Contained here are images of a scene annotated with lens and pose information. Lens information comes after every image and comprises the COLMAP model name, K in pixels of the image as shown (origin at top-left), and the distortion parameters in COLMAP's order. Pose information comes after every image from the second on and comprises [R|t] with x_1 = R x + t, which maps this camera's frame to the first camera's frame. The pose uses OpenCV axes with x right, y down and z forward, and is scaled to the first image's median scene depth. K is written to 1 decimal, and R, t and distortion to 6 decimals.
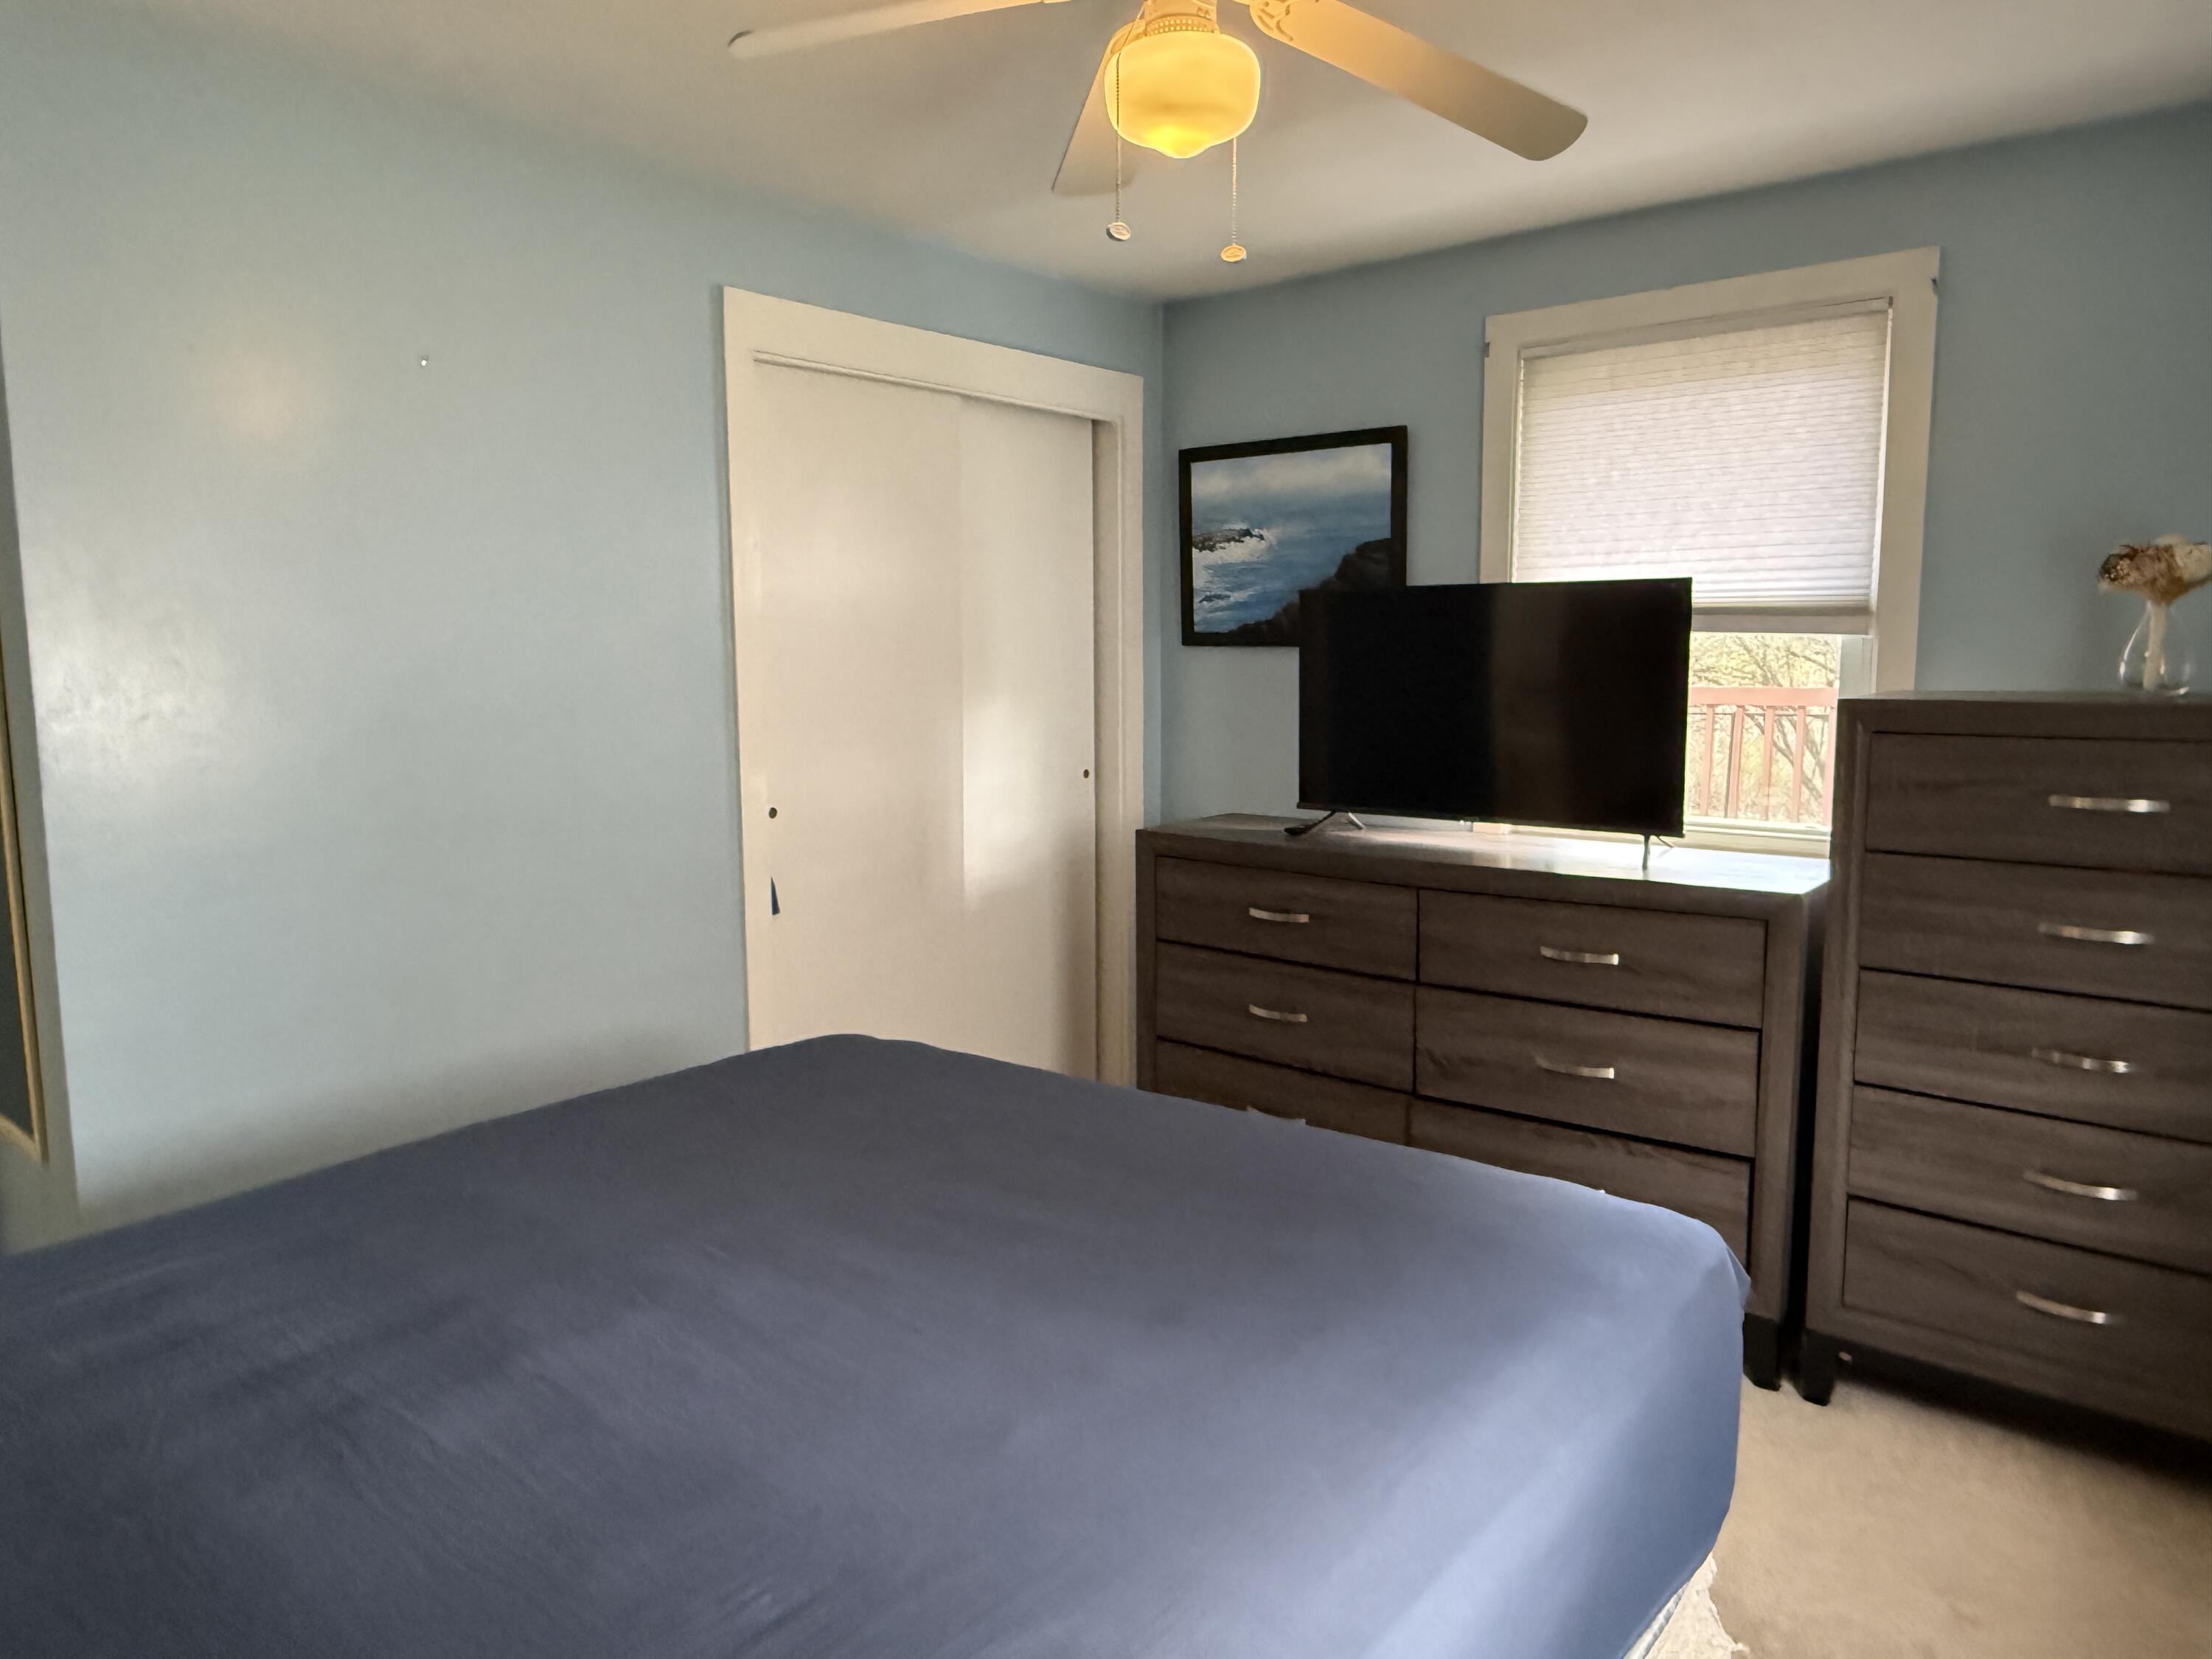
lens RADIAL K [[1492.4, 0, 1112.7], [0, 1492.4, 820.5], [0, 0, 1]] dist [0.006217, -0.002698]
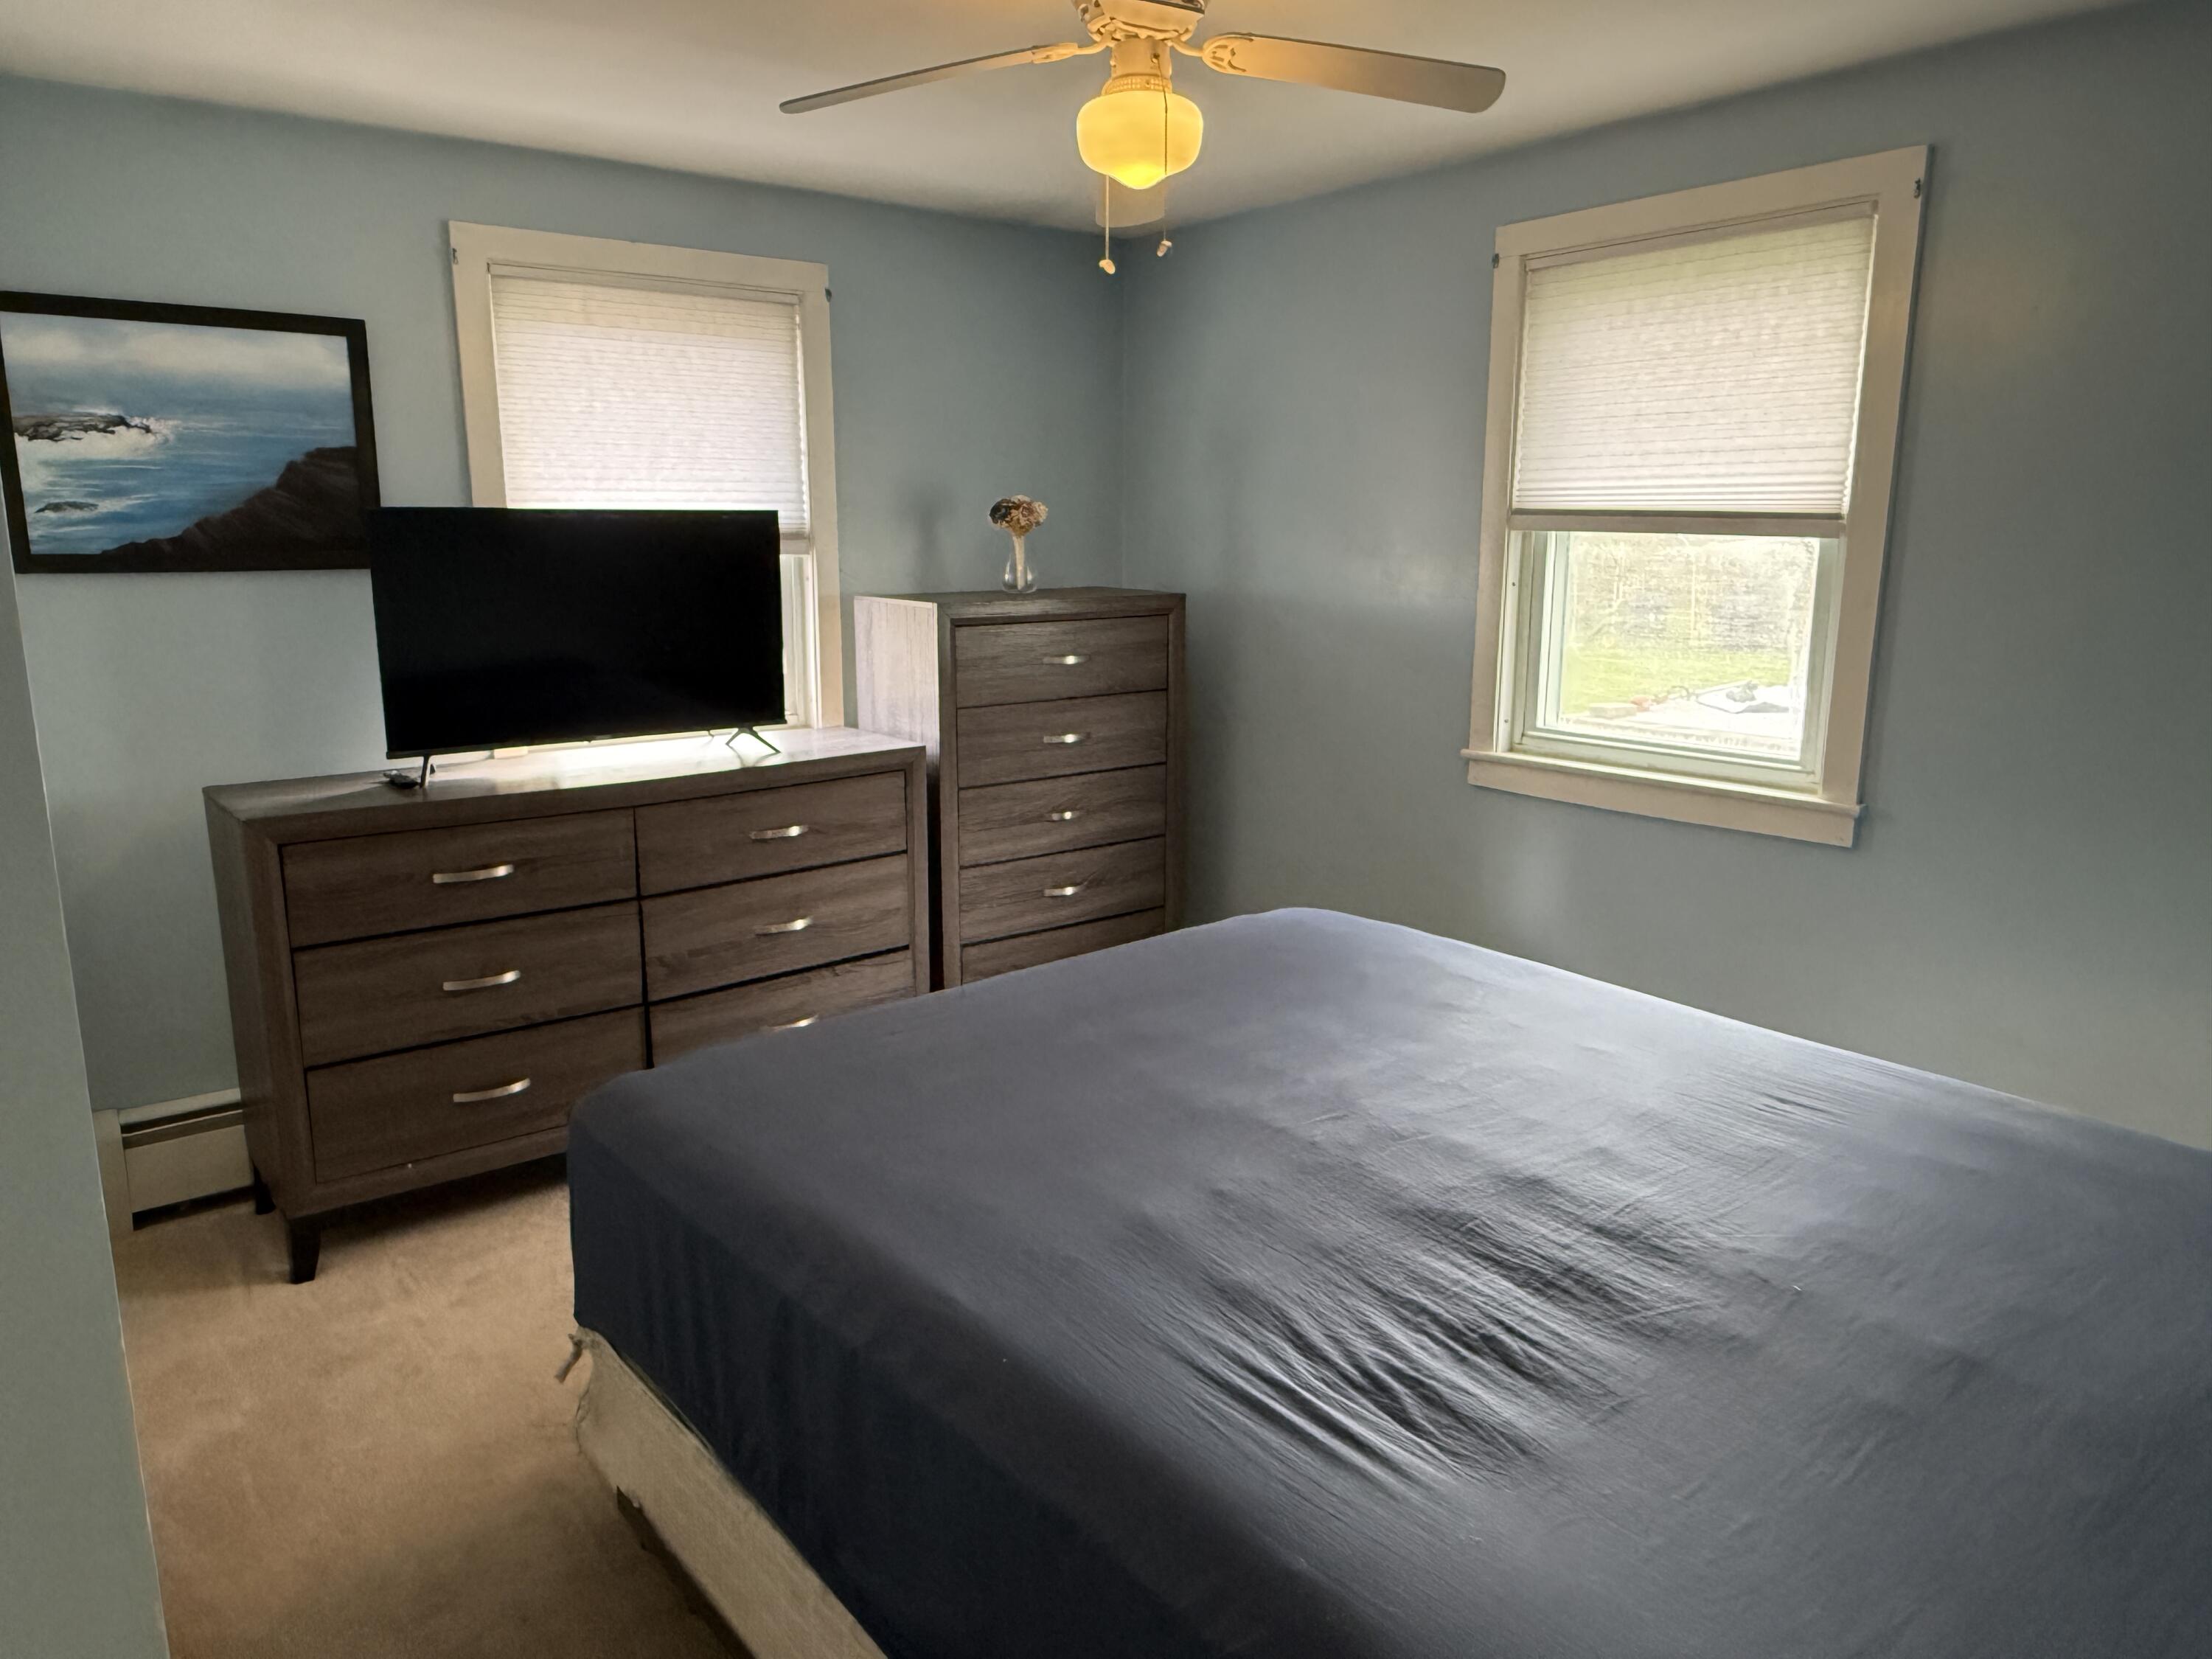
lens RADIAL K [[1492.4, 0, 1108.1], [0, 1492.4, 835.6], [0, 0, 1]] dist [0.006217, -0.002698]
pose [[0.195793, -0.192957, 0.961474, -0.699000], [0.115257, 0.978183, 0.172840, -0.073001], [-0.973848, 0.076976, 0.213761, 0.441291]]
